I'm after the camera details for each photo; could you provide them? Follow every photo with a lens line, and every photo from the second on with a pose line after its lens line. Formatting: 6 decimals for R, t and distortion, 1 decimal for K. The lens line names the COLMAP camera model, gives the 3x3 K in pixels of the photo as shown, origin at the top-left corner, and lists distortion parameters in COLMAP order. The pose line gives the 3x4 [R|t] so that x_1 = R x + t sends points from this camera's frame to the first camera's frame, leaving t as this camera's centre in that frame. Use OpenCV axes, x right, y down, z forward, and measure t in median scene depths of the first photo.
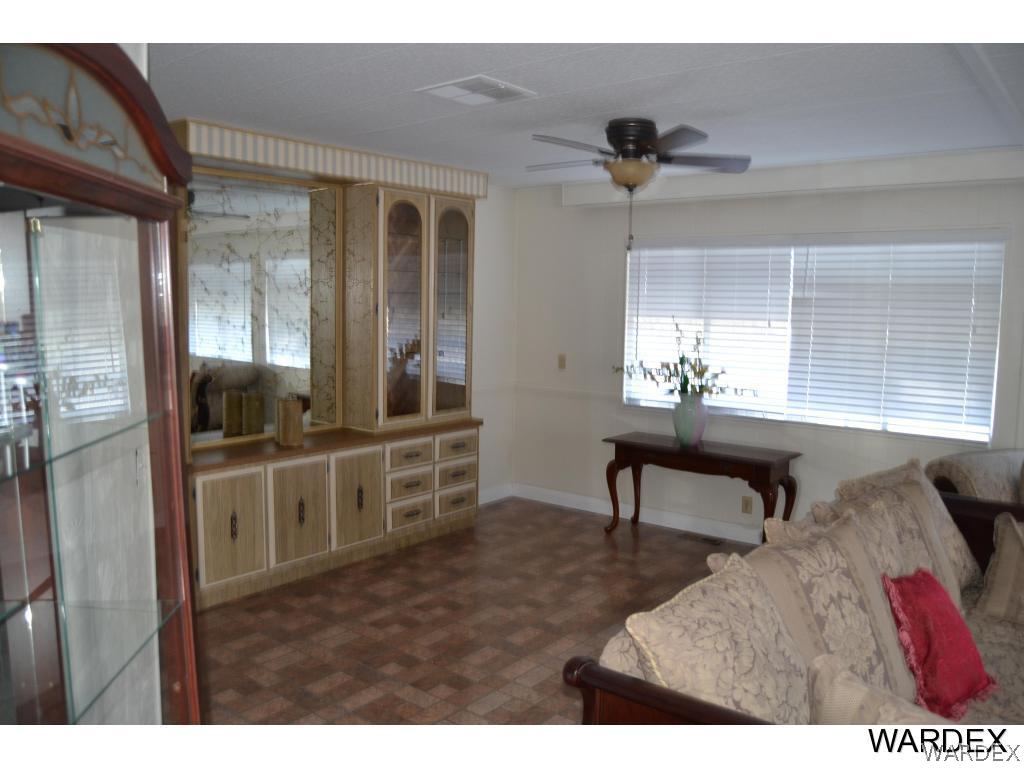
lens RADIAL K [[817.8, 0, 514.8], [0, 817.8, 390.6], [0, 0, 1]] dist [-0.046260, 0.006398]
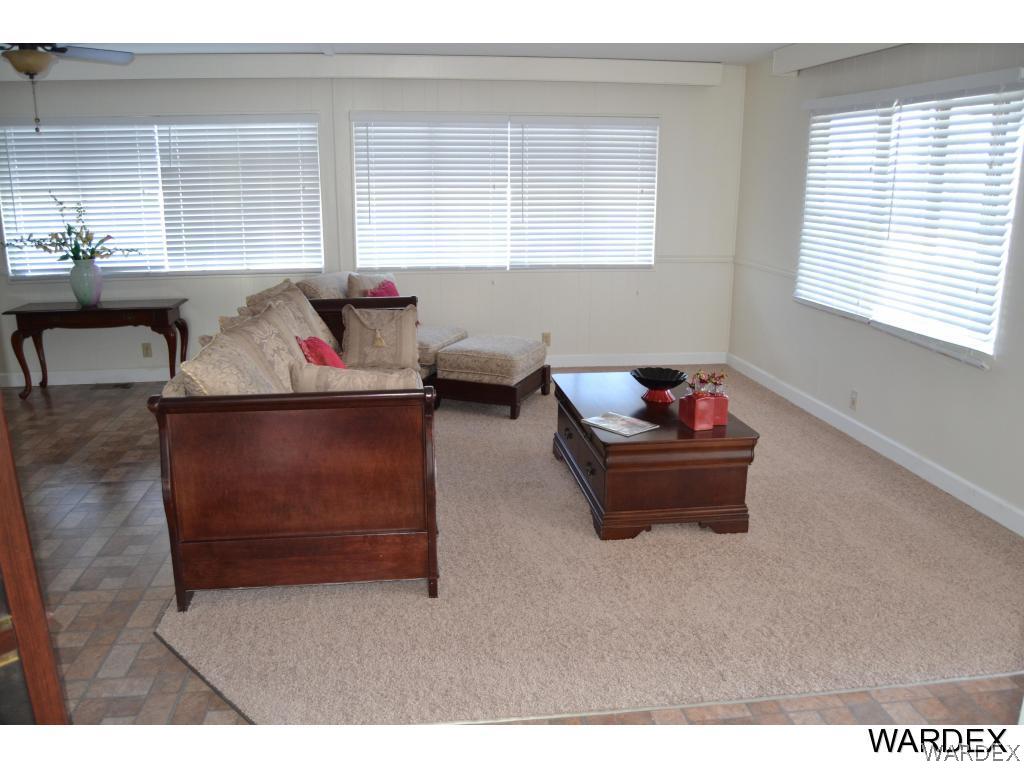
lens RADIAL K [[817.8, 0, 514.3], [0, 817.8, 377.6], [0, 0, 1]] dist [-0.046260, 0.006398]
pose [[0.694080, -0.200262, 0.691483, -0.174726], [0.102651, 0.978245, 0.180275, 0.024870], [-0.712542, -0.054144, 0.699537, -0.209554]]
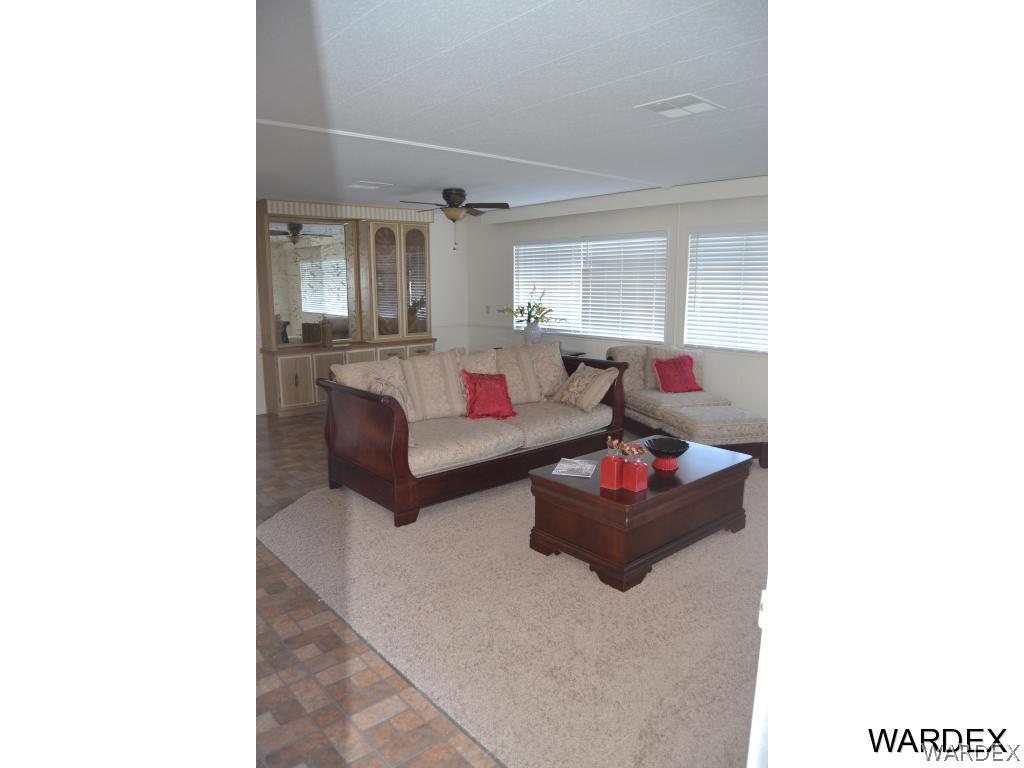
lens RADIAL K [[636.6, 0, 509.4], [0, 636.6, 384.7], [0, 0, 1]] dist [0.007094, 0.001083]
pose [[0.980429, 0.004055, -0.196829, 0.463552], [0.006070, 0.998690, 0.050815, 0.075605], [0.196777, -0.051015, 0.979120, -0.486622]]
